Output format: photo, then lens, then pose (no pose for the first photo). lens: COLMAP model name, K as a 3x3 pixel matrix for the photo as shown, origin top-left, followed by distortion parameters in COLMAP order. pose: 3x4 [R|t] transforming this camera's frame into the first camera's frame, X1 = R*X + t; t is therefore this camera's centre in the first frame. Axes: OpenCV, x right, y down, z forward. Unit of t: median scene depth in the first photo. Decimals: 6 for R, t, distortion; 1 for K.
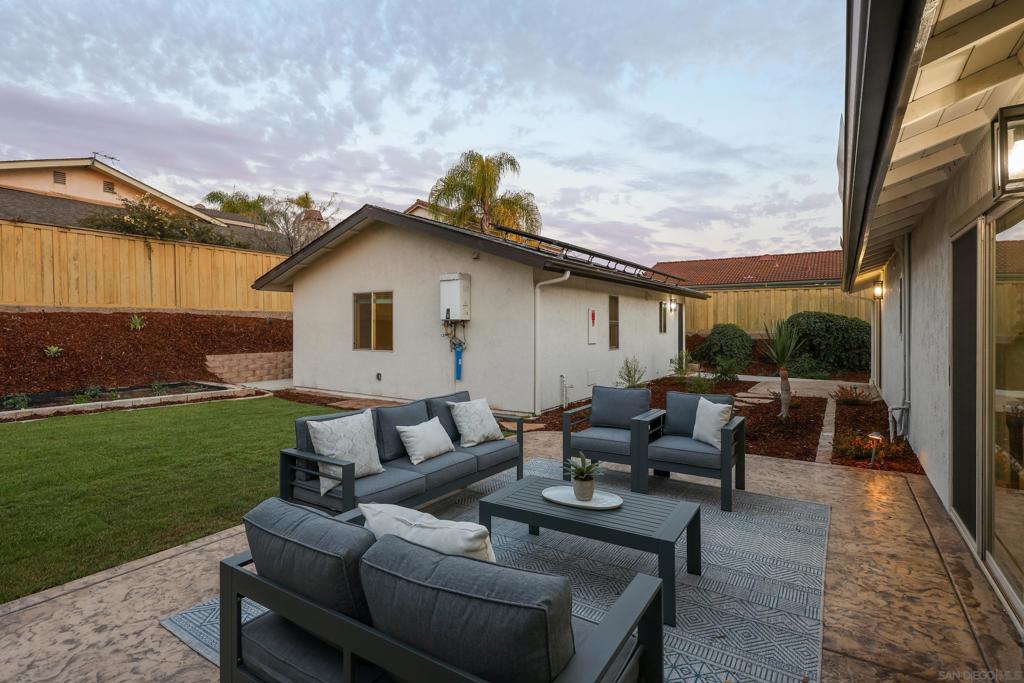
lens RADIAL K [[501.3, 0, 508.0], [0, 501.3, 335.6], [0, 0, 1]] dist [0.015105, -0.001185]
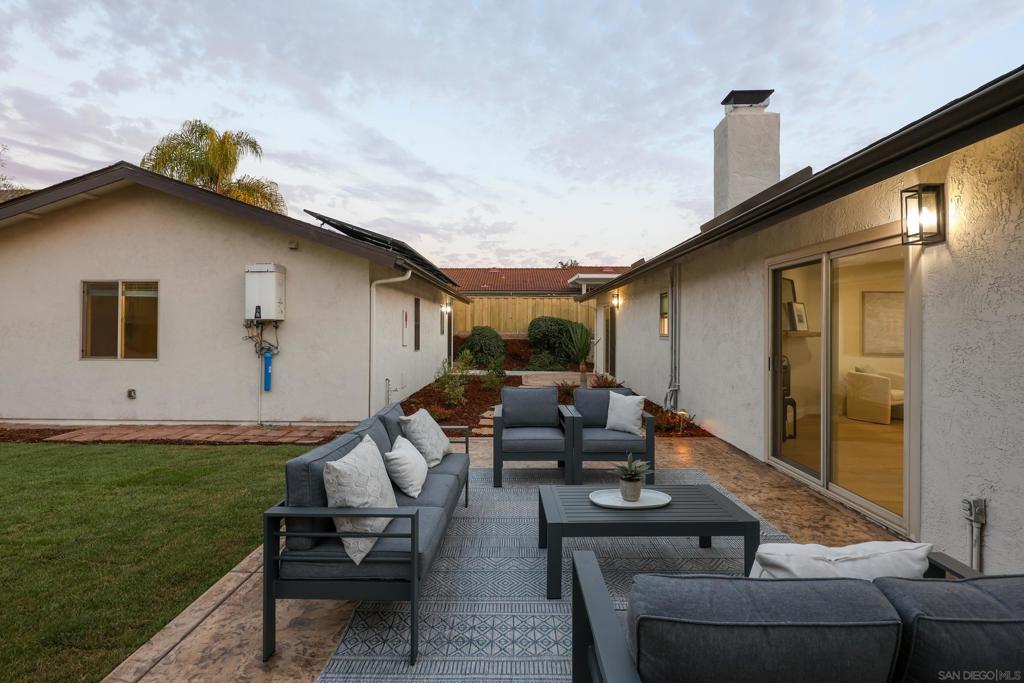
lens RADIAL K [[480.5, 0, 507.6], [0, 480.5, 326.2], [0, 0, 1]] dist [0.000510, 0.001962]
pose [[0.844899, 0.005486, 0.534897, -0.101739], [0.006721, 0.999760, -0.020871, -0.000341], [-0.534883, 0.021229, 0.844659, 0.056381]]
